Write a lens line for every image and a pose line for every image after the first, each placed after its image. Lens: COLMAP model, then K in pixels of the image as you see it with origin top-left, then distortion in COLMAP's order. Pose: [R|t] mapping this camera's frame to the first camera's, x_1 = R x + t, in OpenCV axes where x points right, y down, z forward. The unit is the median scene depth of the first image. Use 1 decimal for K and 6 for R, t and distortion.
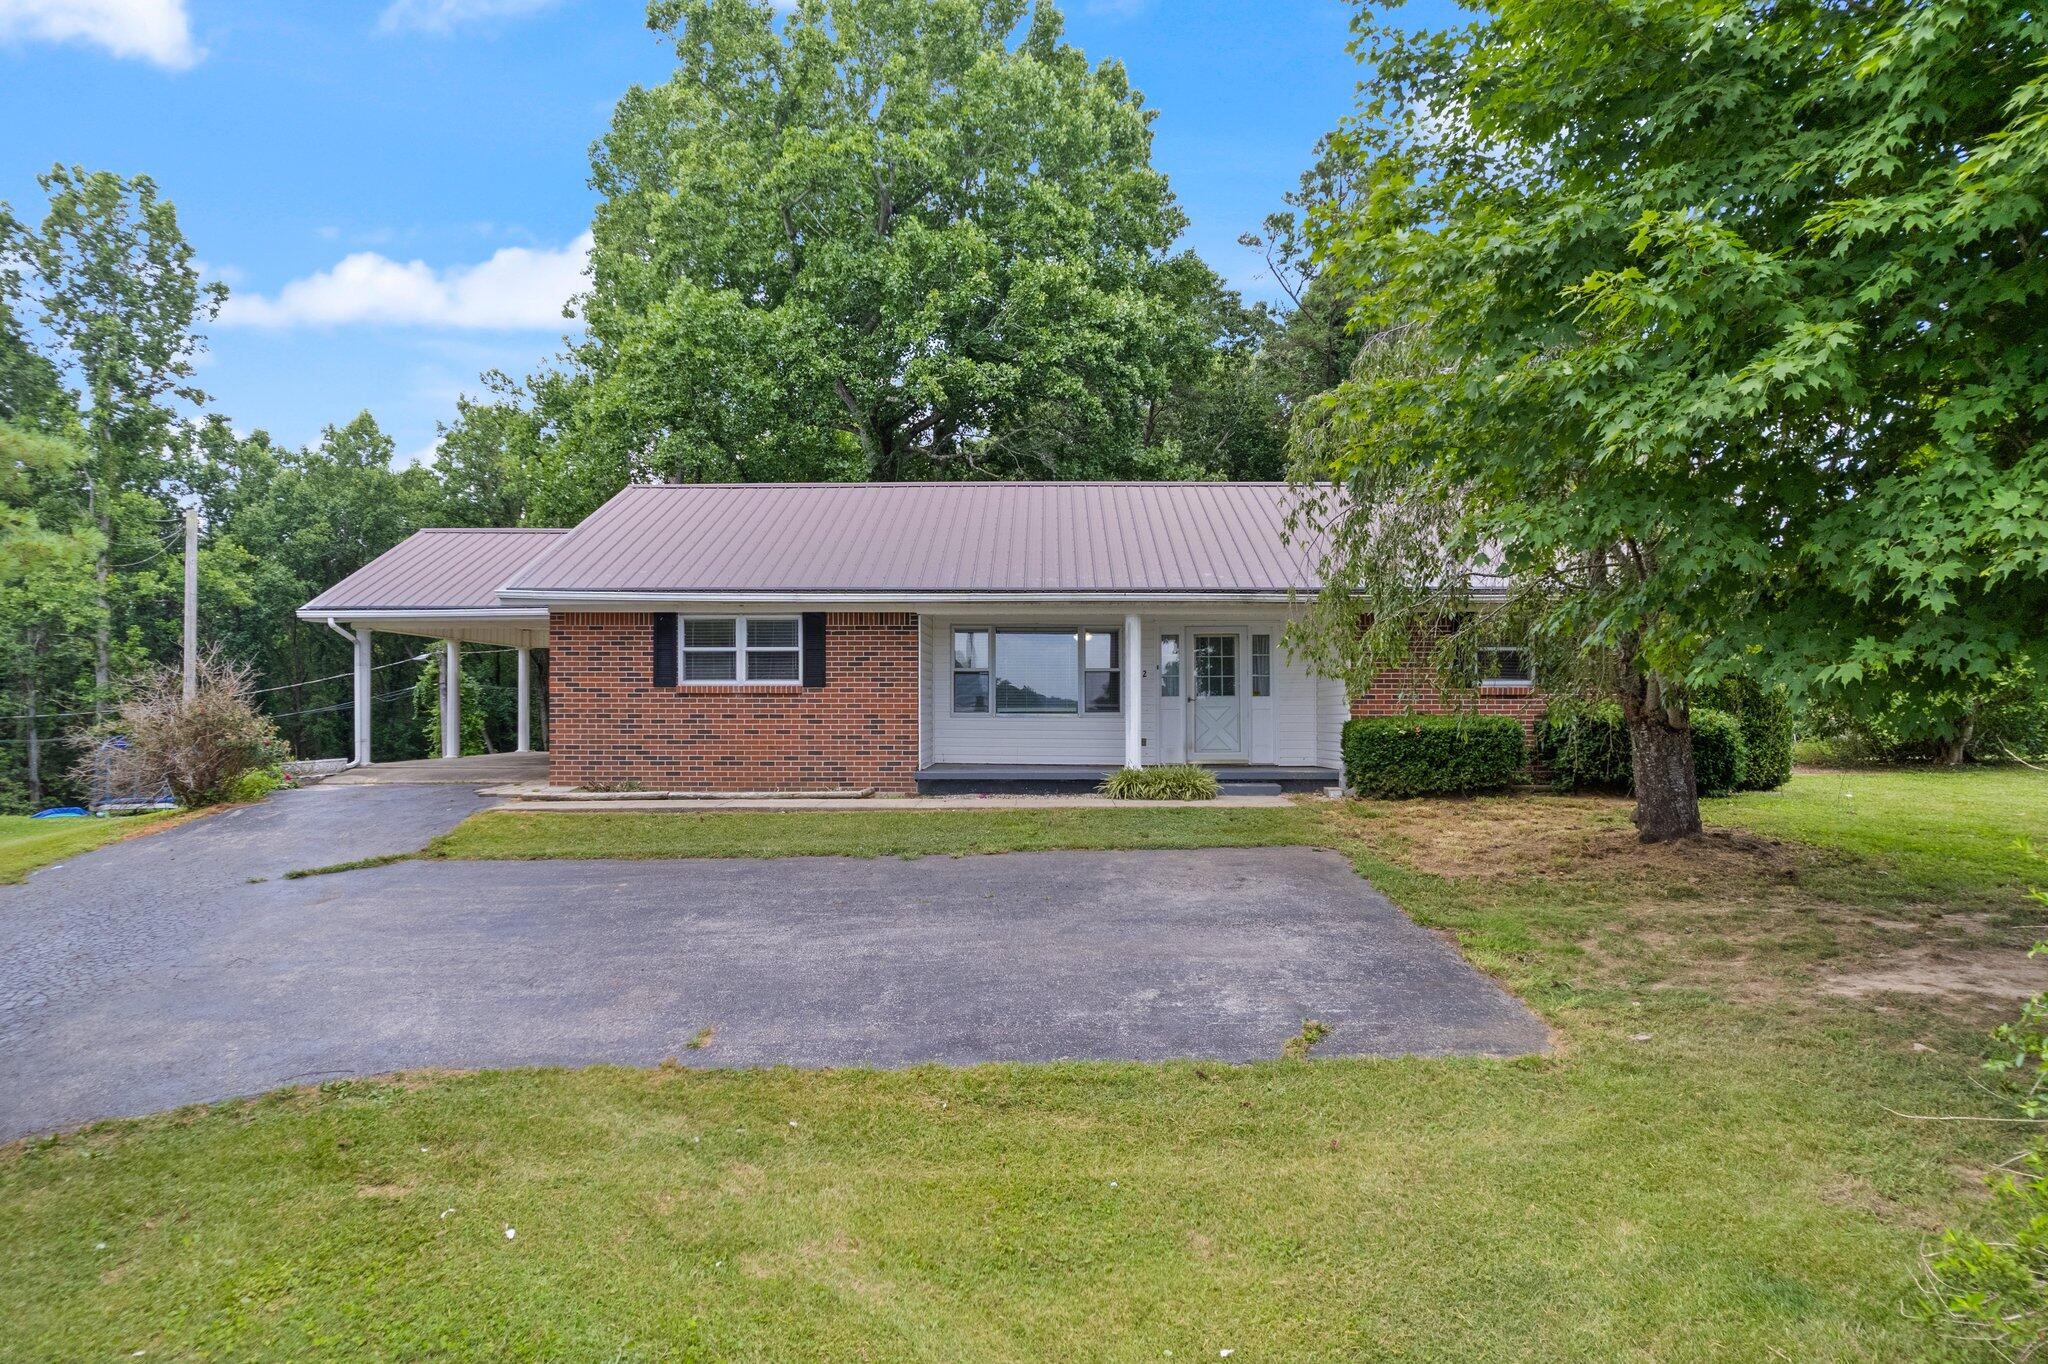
lens RADIAL K [[1332.1, 0, 1021.2], [0, 1332.1, 685.7], [0, 0, 1]] dist [-0.080620, 0.073184]
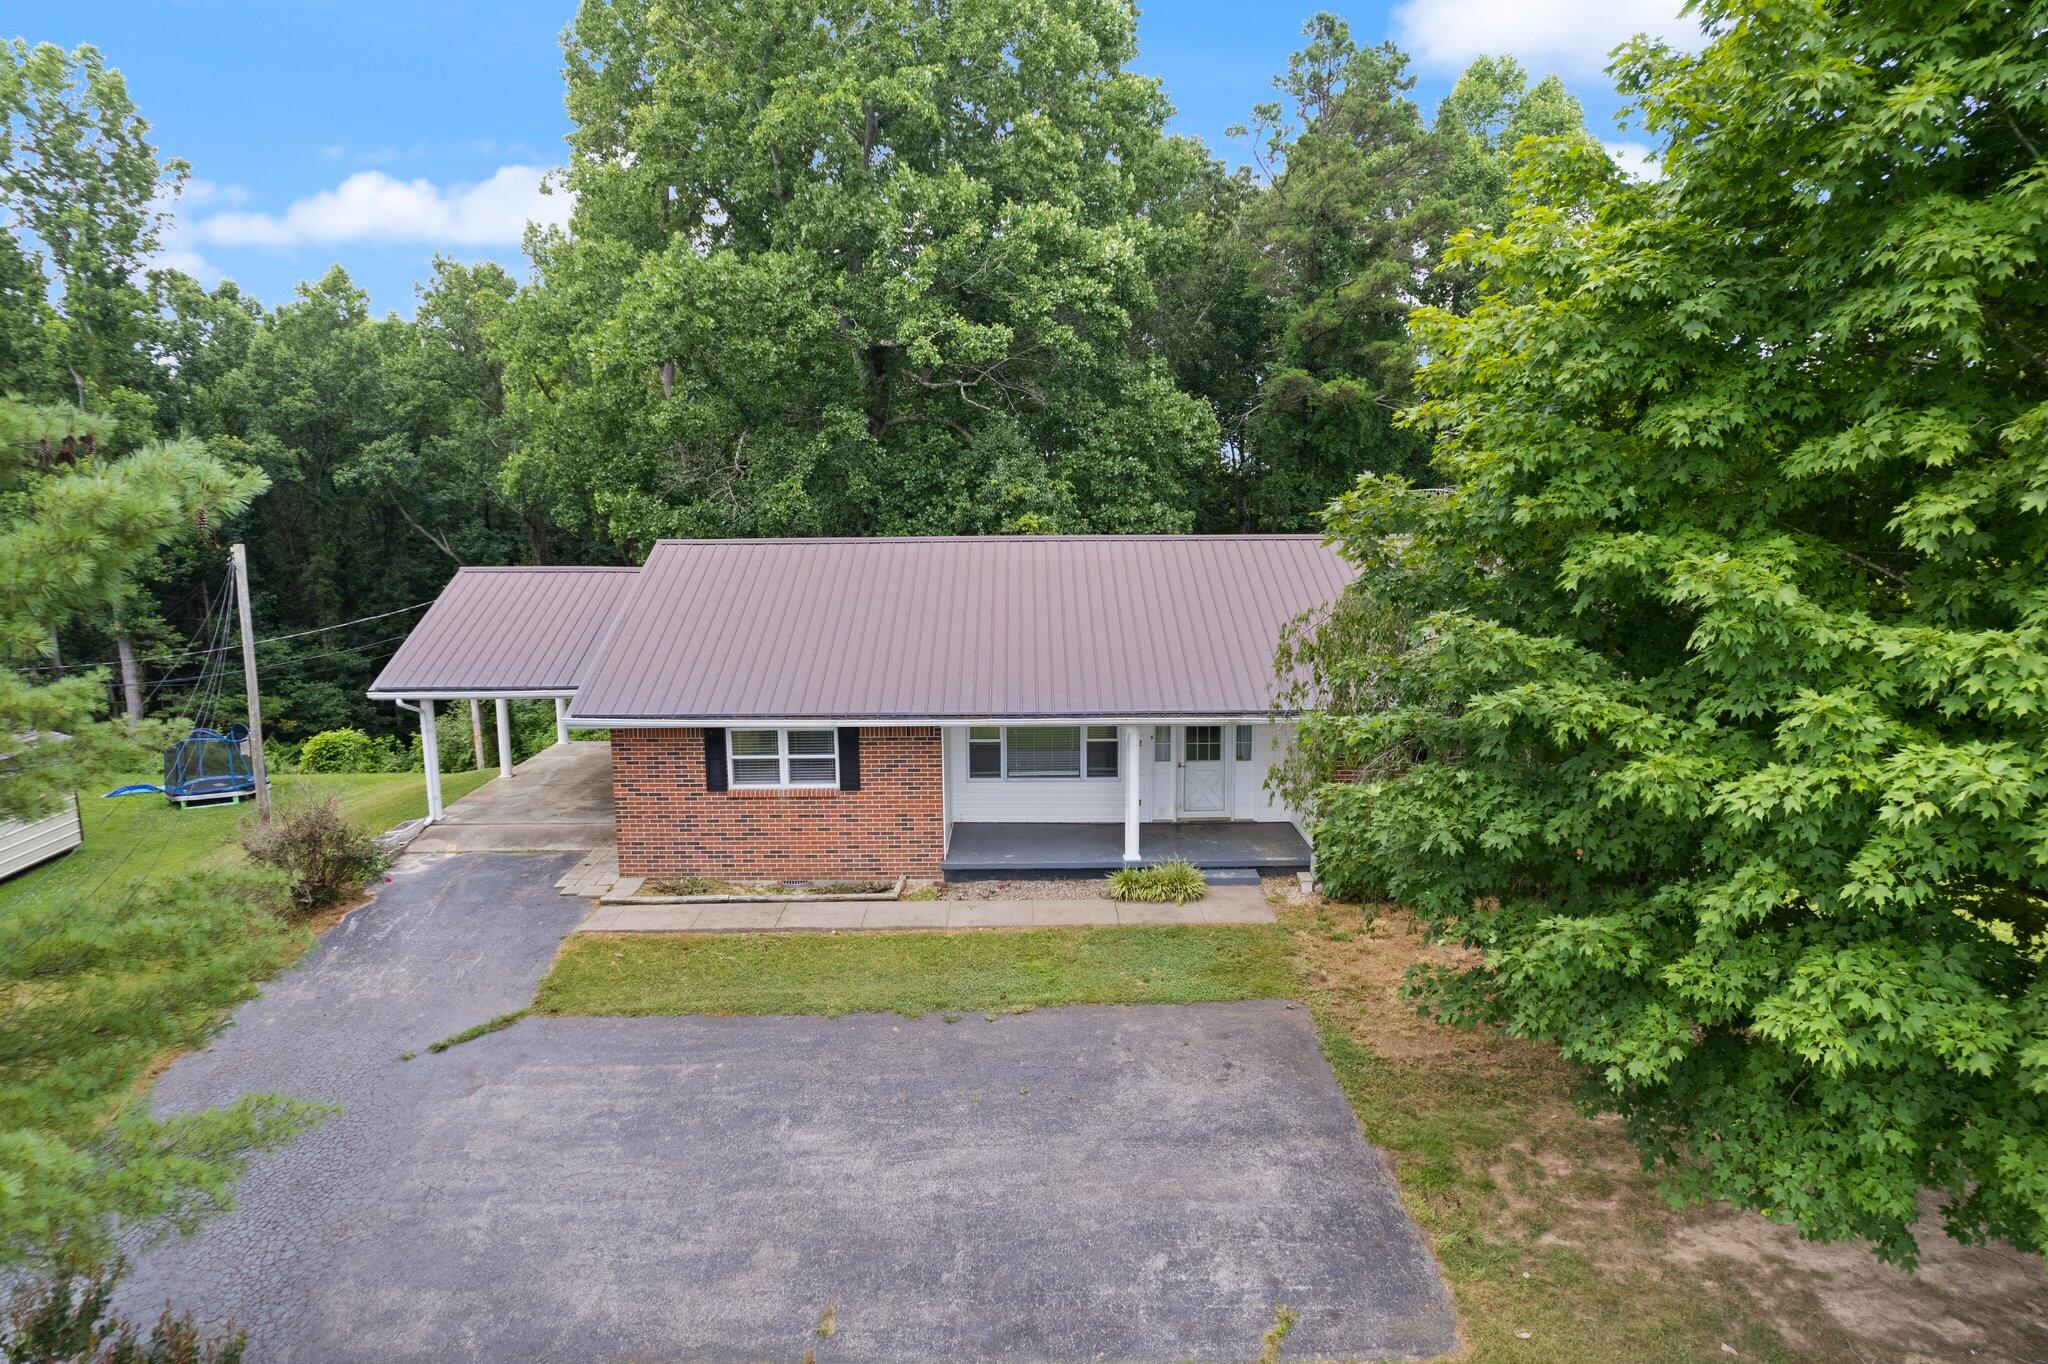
lens RADIAL K [[1314.2, 0, 1022.0], [0, 1314.2, 684.0], [0, 0, 1]] dist [-0.079114, 0.071271]
pose [[0.999772, -0.011587, 0.017963, -0.026991], [0.008236, 0.984265, 0.176506, -0.265592], [-0.019725, -0.176318, 0.984136, -0.078080]]
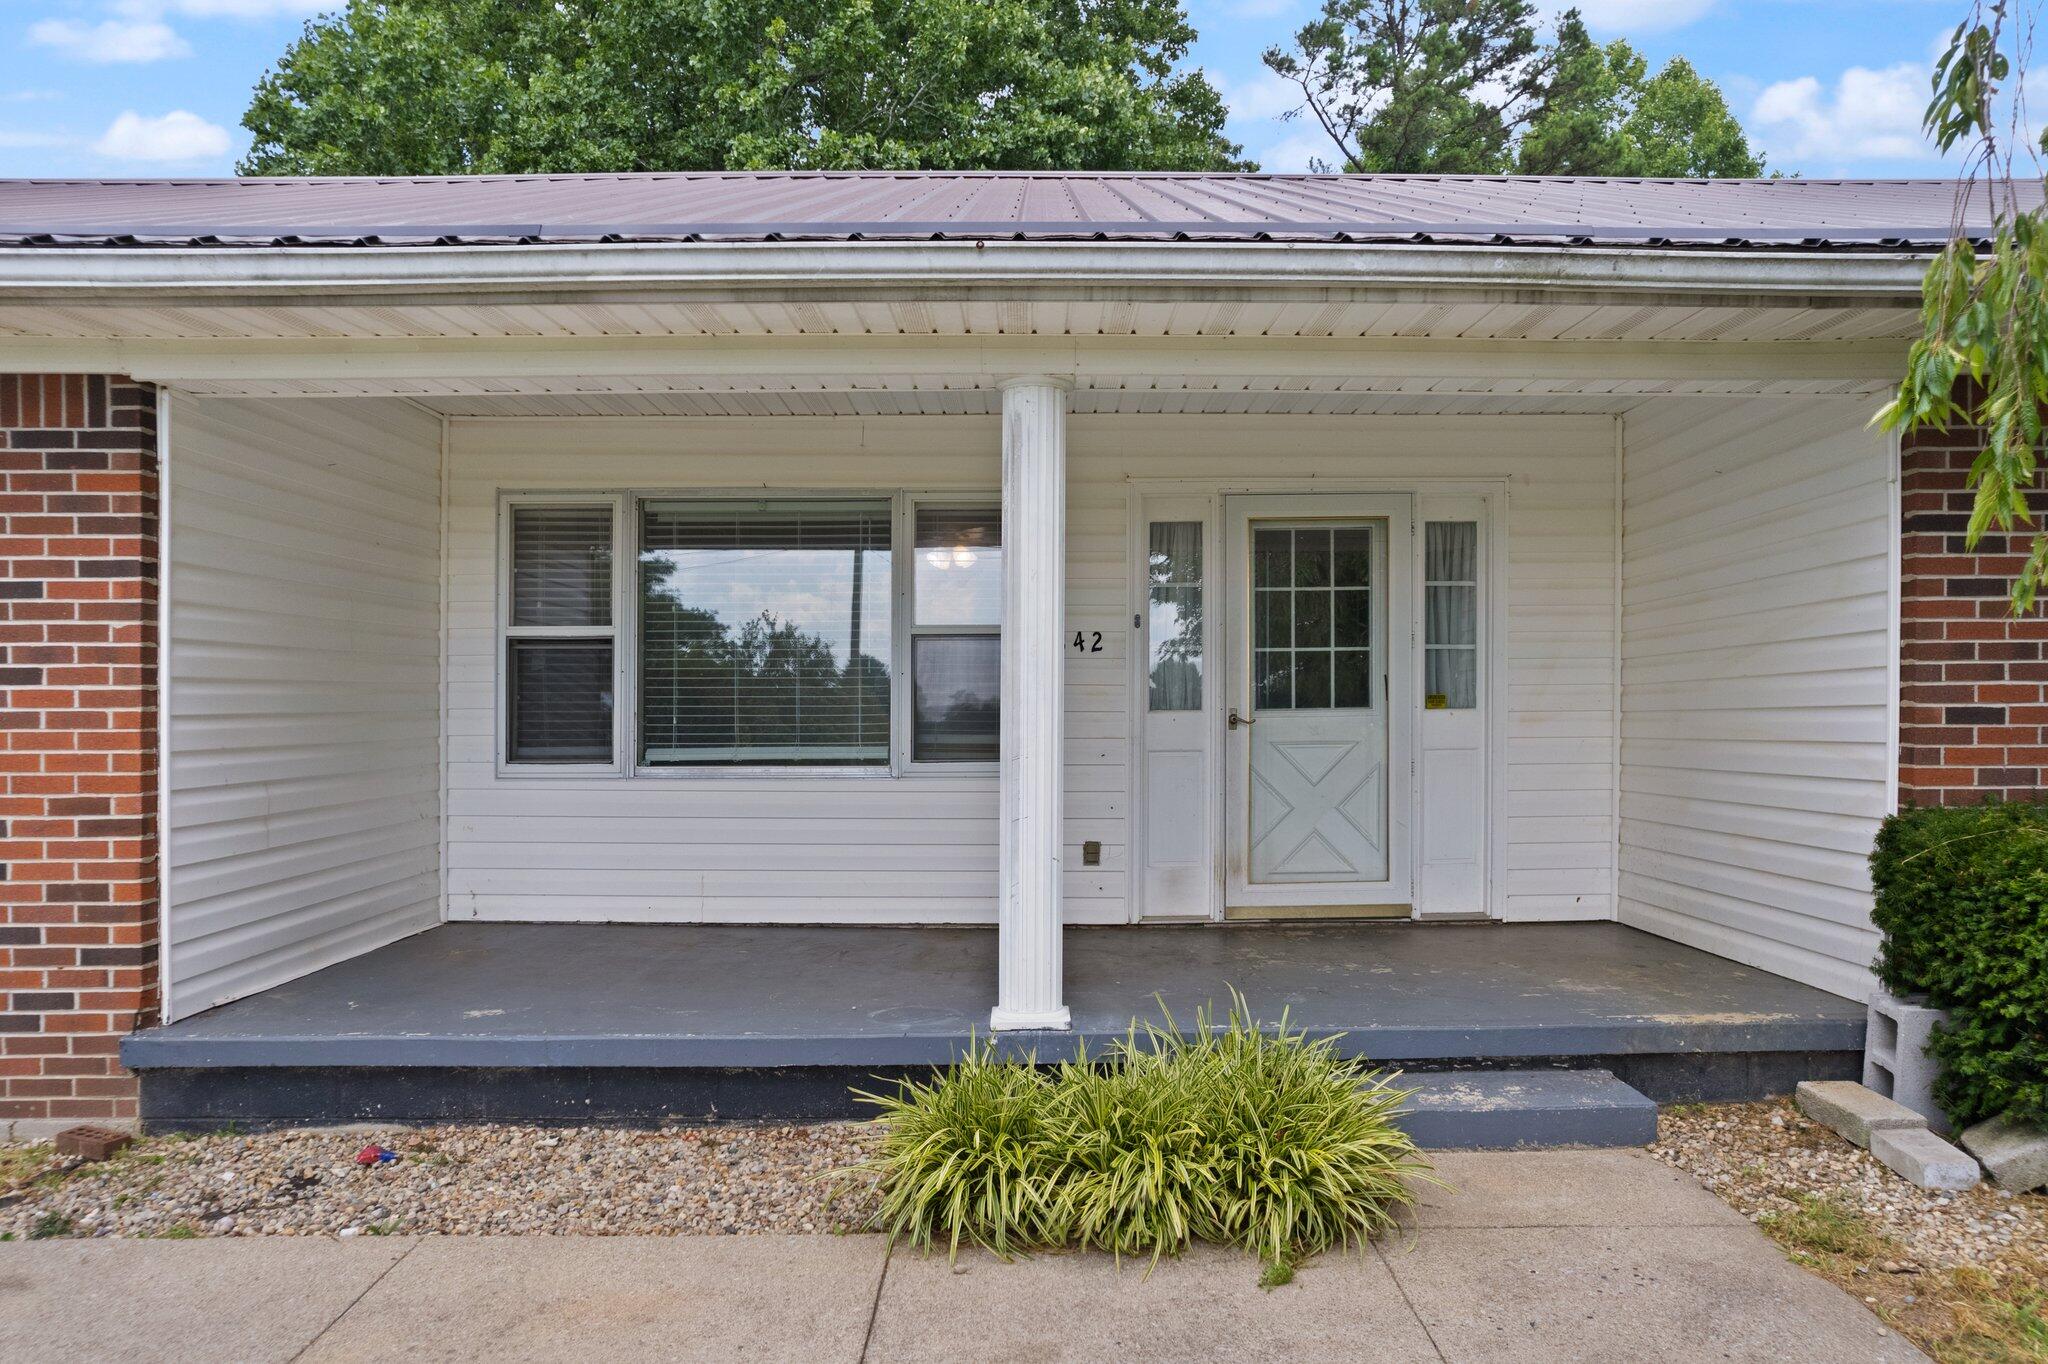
lens RADIAL K [[1370.9, 0, 1053.6], [0, 1370.9, 682.6], [0, 0, 1]] dist [-0.085605, 0.083622]
pose [[0.999697, -0.008736, 0.022997, 0.078008], [0.008686, 0.999960, 0.002262, -0.000245], [-0.023016, -0.002062, 0.999733, 0.696575]]
